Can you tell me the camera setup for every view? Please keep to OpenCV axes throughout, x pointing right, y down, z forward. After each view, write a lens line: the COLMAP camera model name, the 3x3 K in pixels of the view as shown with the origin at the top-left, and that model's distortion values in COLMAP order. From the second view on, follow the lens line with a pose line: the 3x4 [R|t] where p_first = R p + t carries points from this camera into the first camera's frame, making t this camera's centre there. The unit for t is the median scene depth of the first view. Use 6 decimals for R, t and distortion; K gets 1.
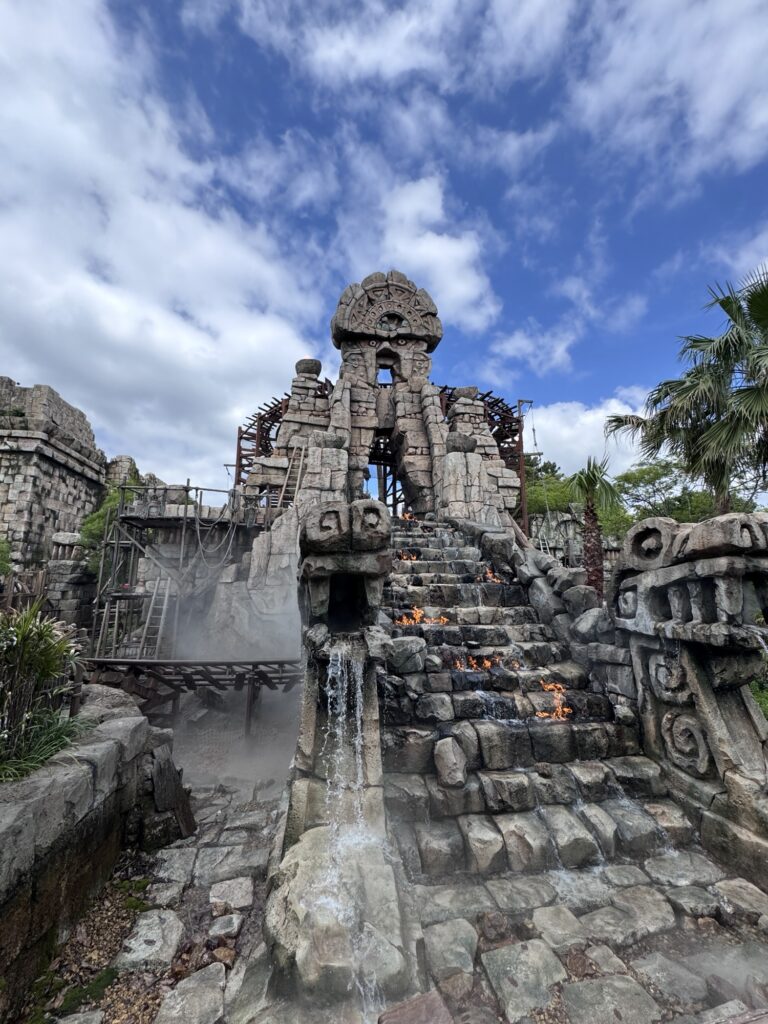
lens RADIAL K [[403.1, 0, 384.0], [0, 403.1, 512.0], [0, 0, 1]] dist [-0.000322, -0.000013]
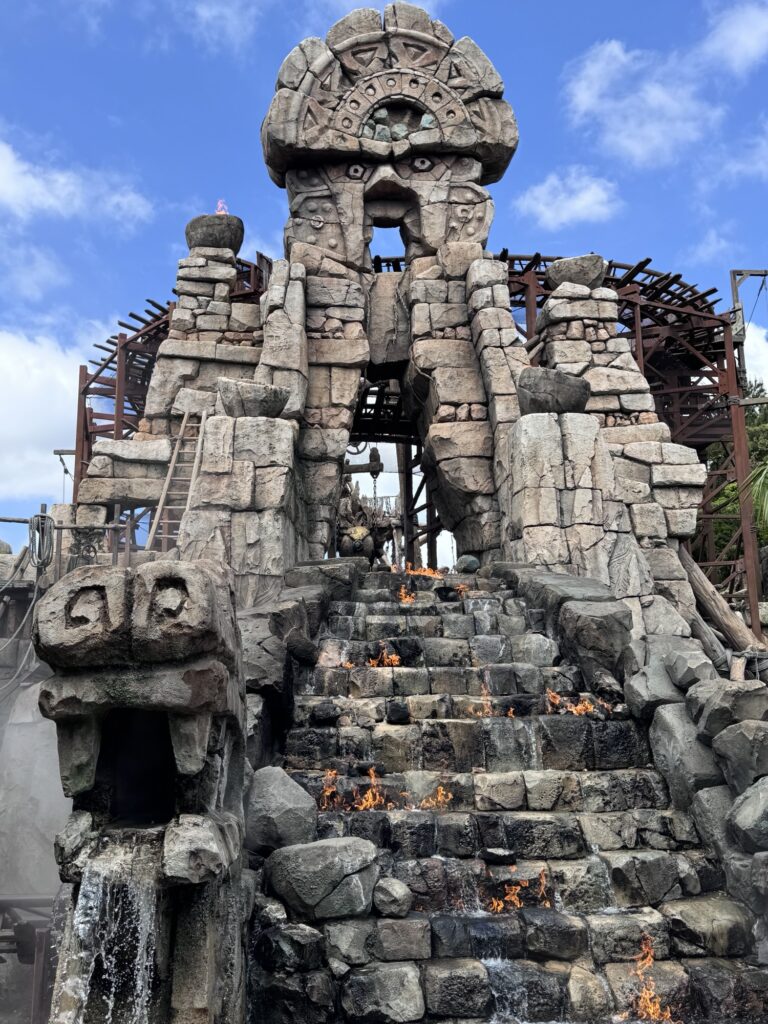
lens RADIAL K [[953.4, 0, 384.0], [0, 953.4, 512.0], [0, 0, 1]] dist [0.135593, -0.237467]
pose [[0.996205, -0.032116, -0.080893, 0.097084], [0.029615, 0.999051, -0.031923, -0.013135], [0.081842, 0.029406, 0.996211, -0.052603]]
